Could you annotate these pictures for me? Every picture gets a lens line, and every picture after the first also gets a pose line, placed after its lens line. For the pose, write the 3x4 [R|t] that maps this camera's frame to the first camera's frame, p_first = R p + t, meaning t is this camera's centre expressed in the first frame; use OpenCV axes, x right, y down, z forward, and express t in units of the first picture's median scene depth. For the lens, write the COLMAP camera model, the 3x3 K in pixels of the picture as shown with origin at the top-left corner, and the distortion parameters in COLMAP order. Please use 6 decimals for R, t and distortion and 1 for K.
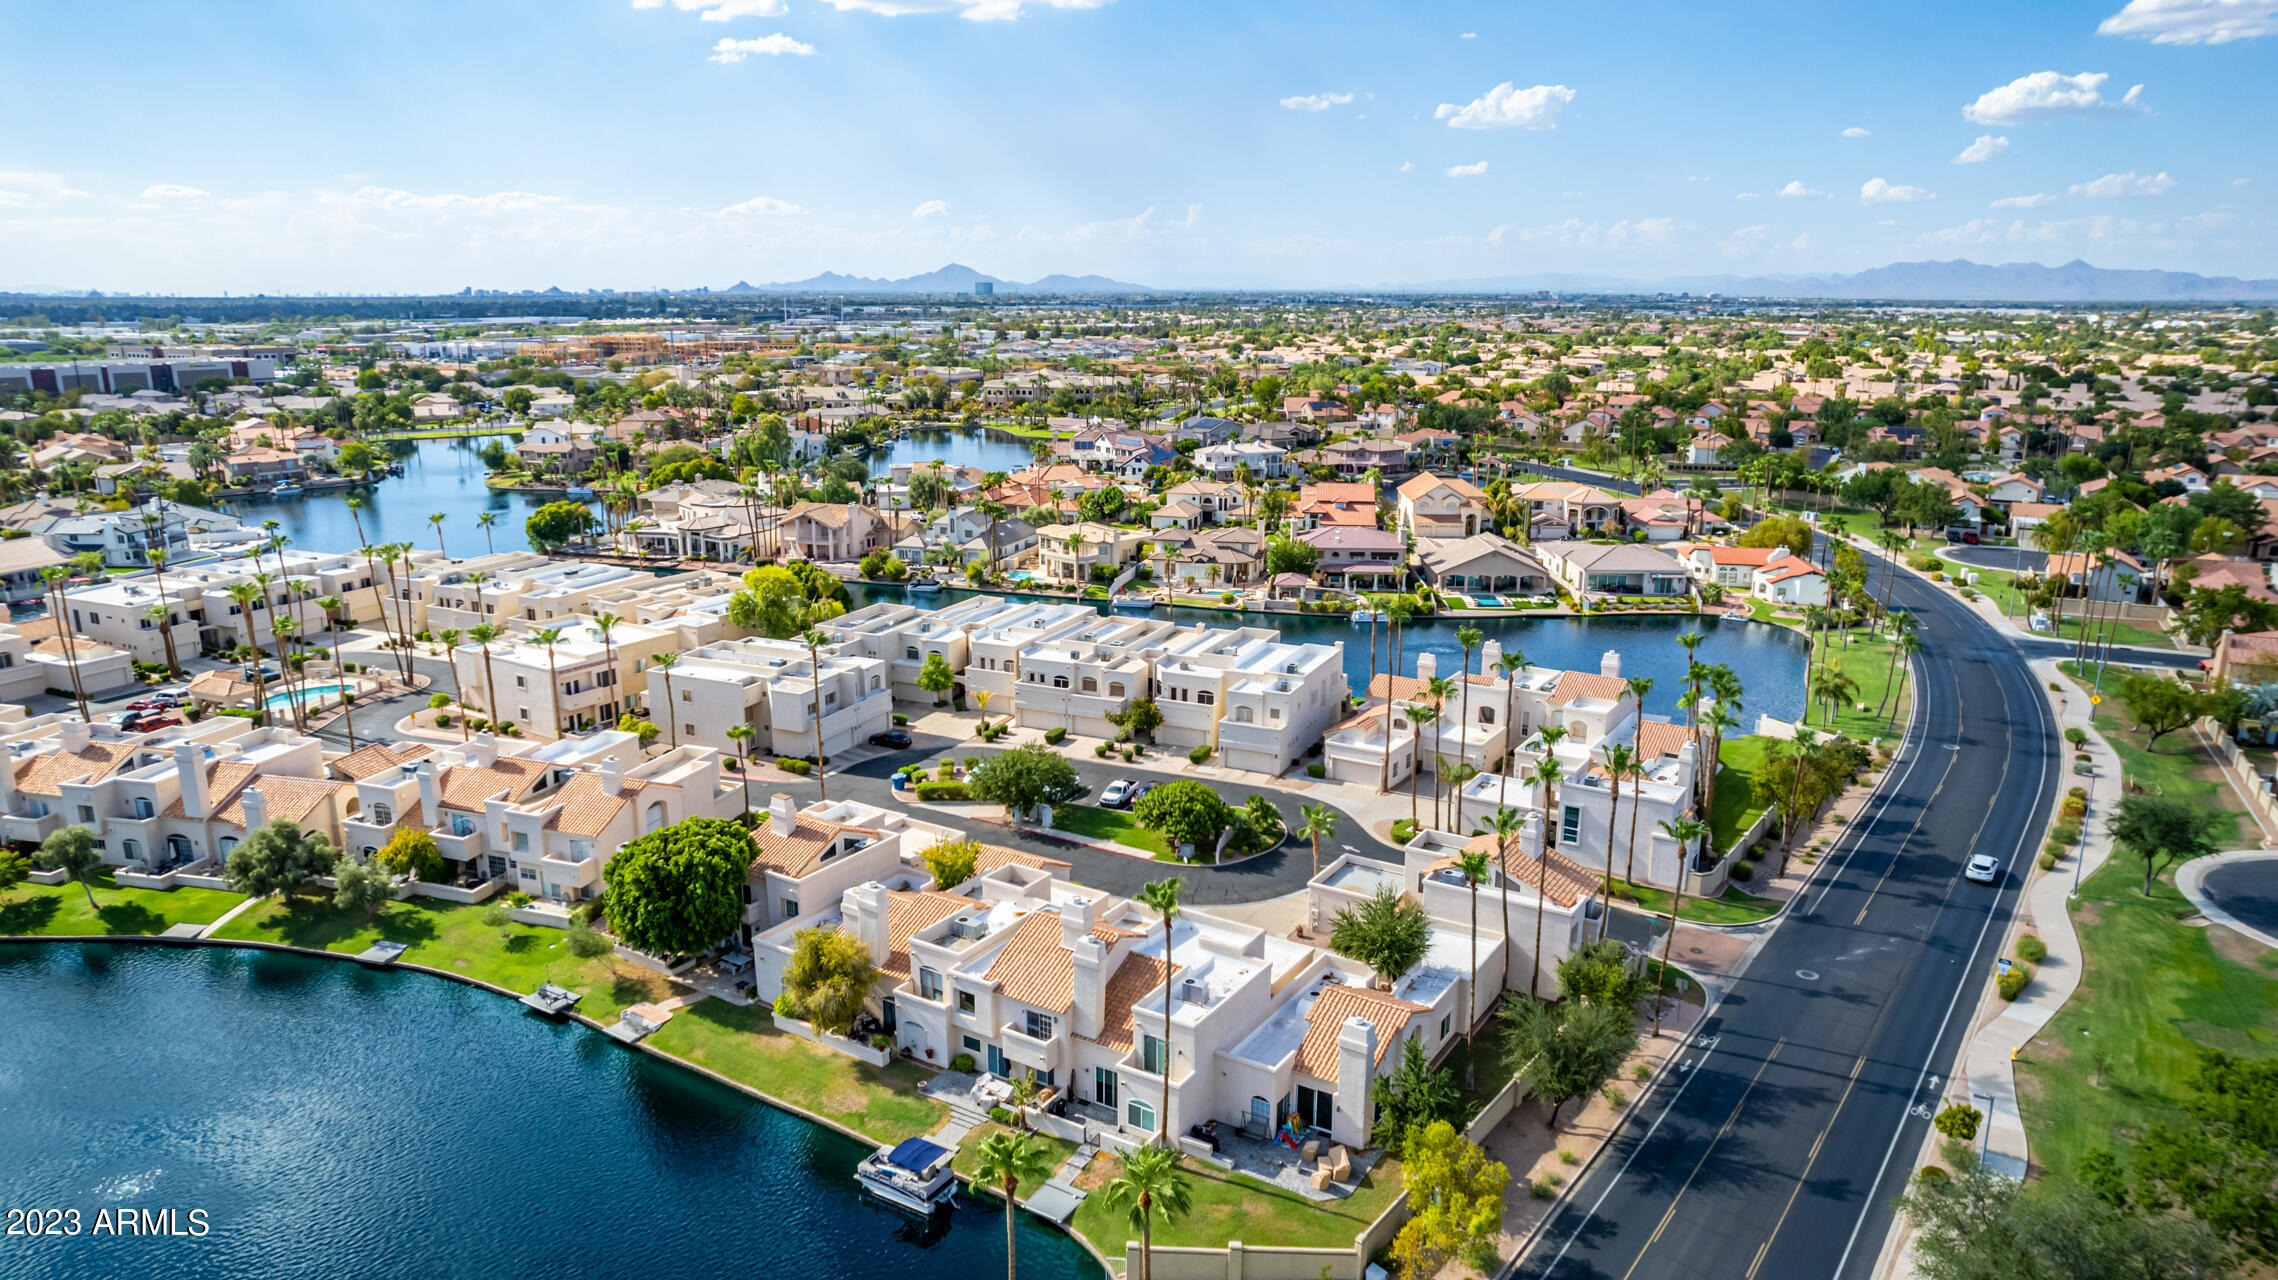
lens RADIAL K [[1419.9, 0, 1138.6], [0, 1419.9, 680.7], [0, 0, 1]] dist [-0.051777, 0.000402]
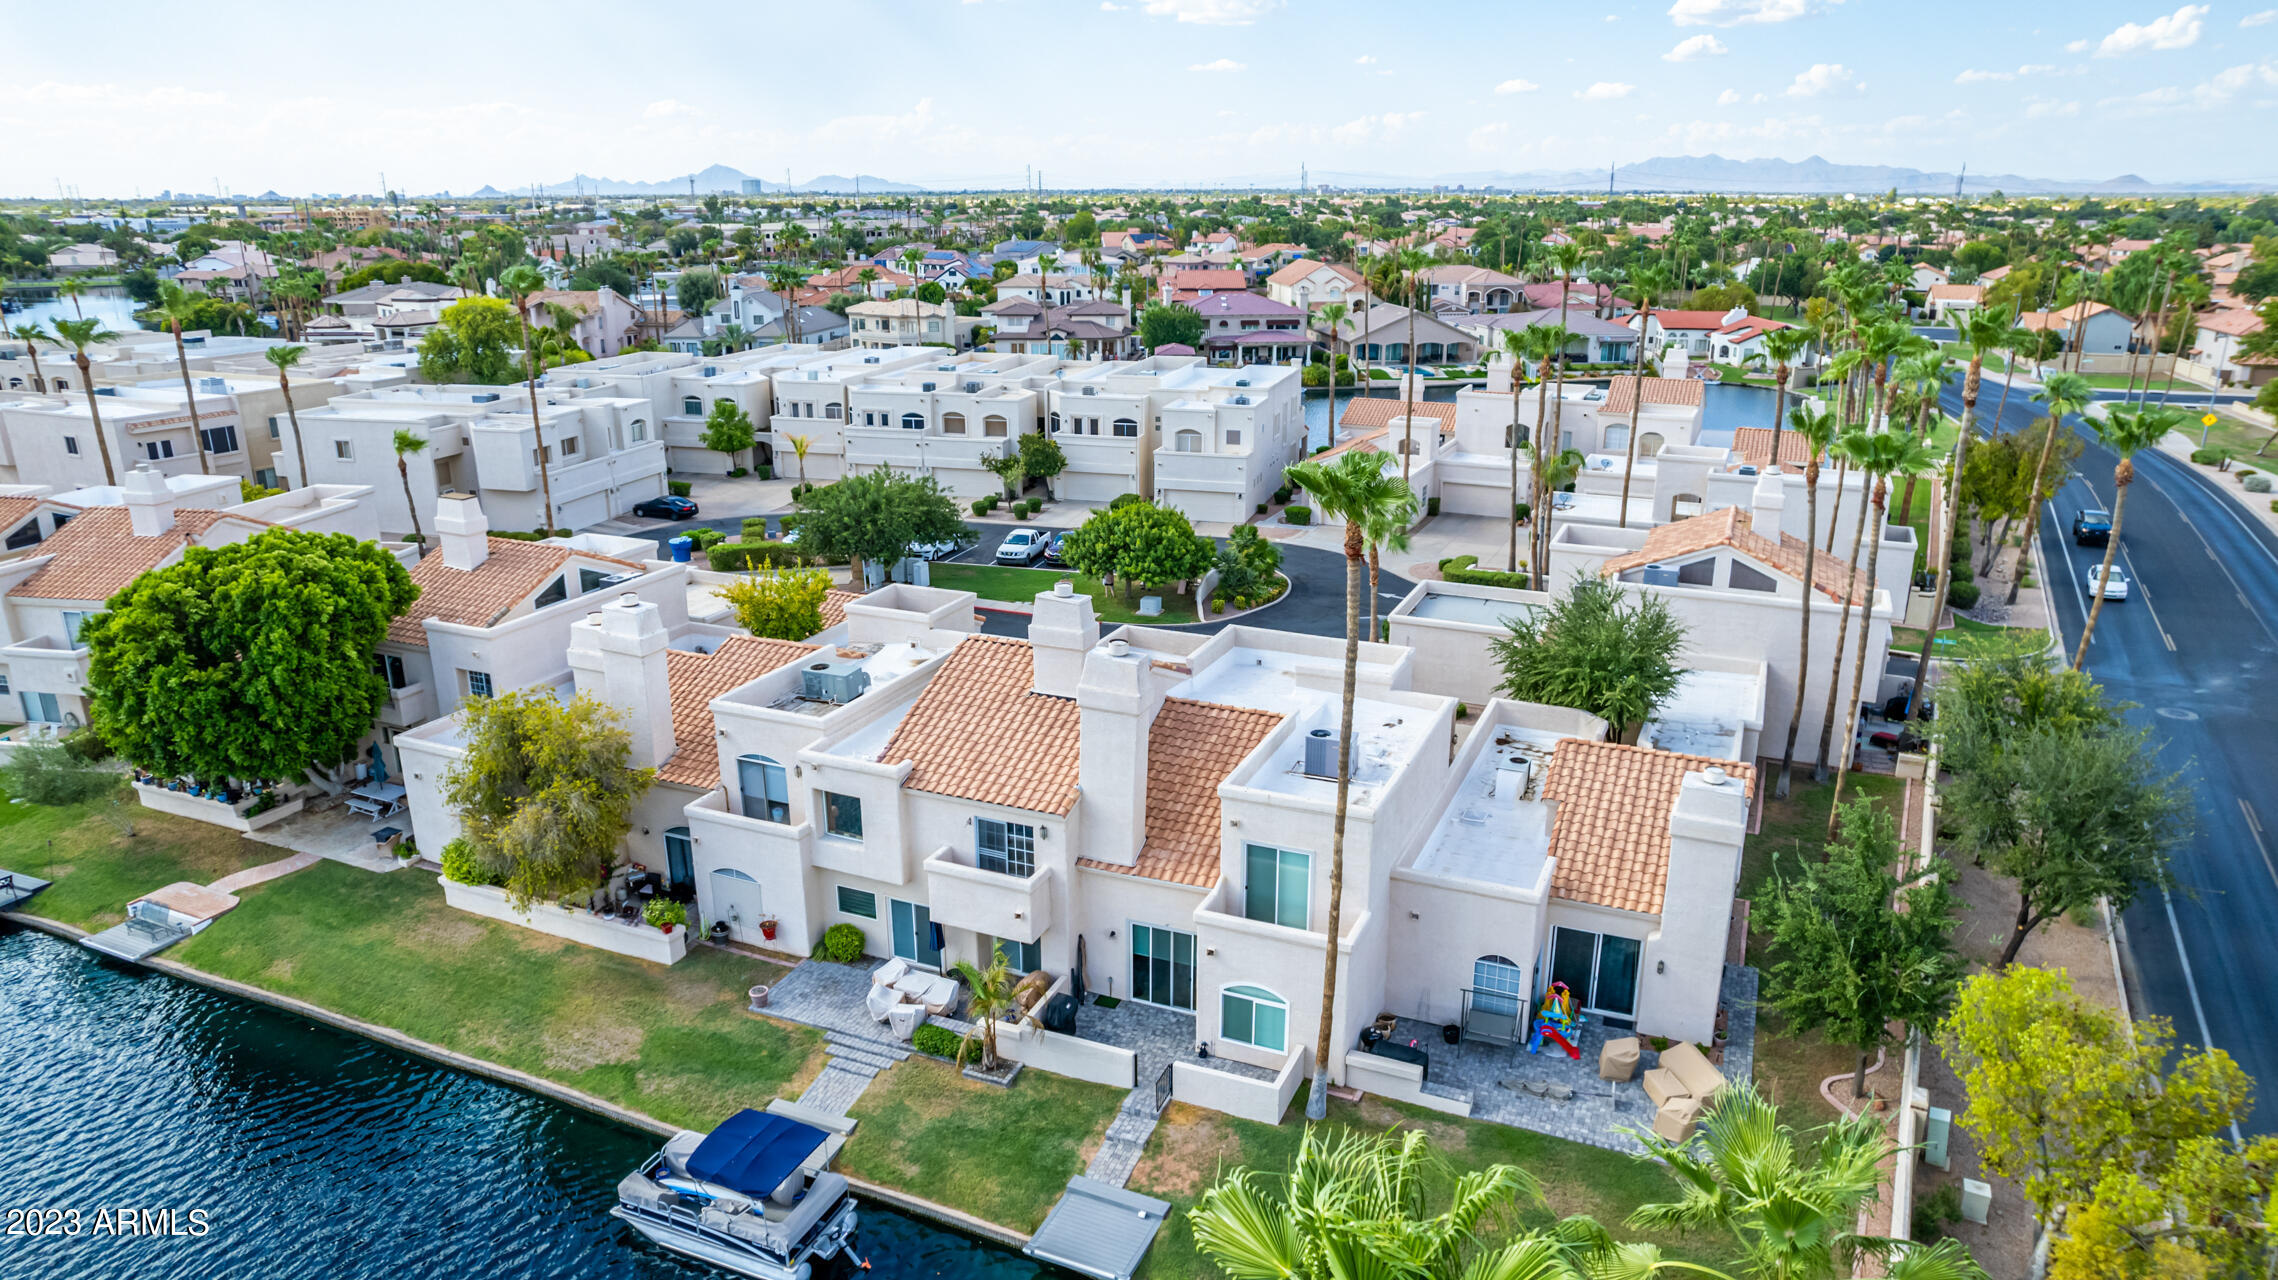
lens RADIAL K [[1458.3, 0, 1144.1], [0, 1458.3, 642.4], [0, 0, 1]] dist [-0.069560, 0.063145]
pose [[0.989076, -0.048966, 0.139038, -0.081101], [0.043036, 0.998044, 0.045346, 0.141698], [-0.140987, -0.038867, 0.989248, 0.471414]]
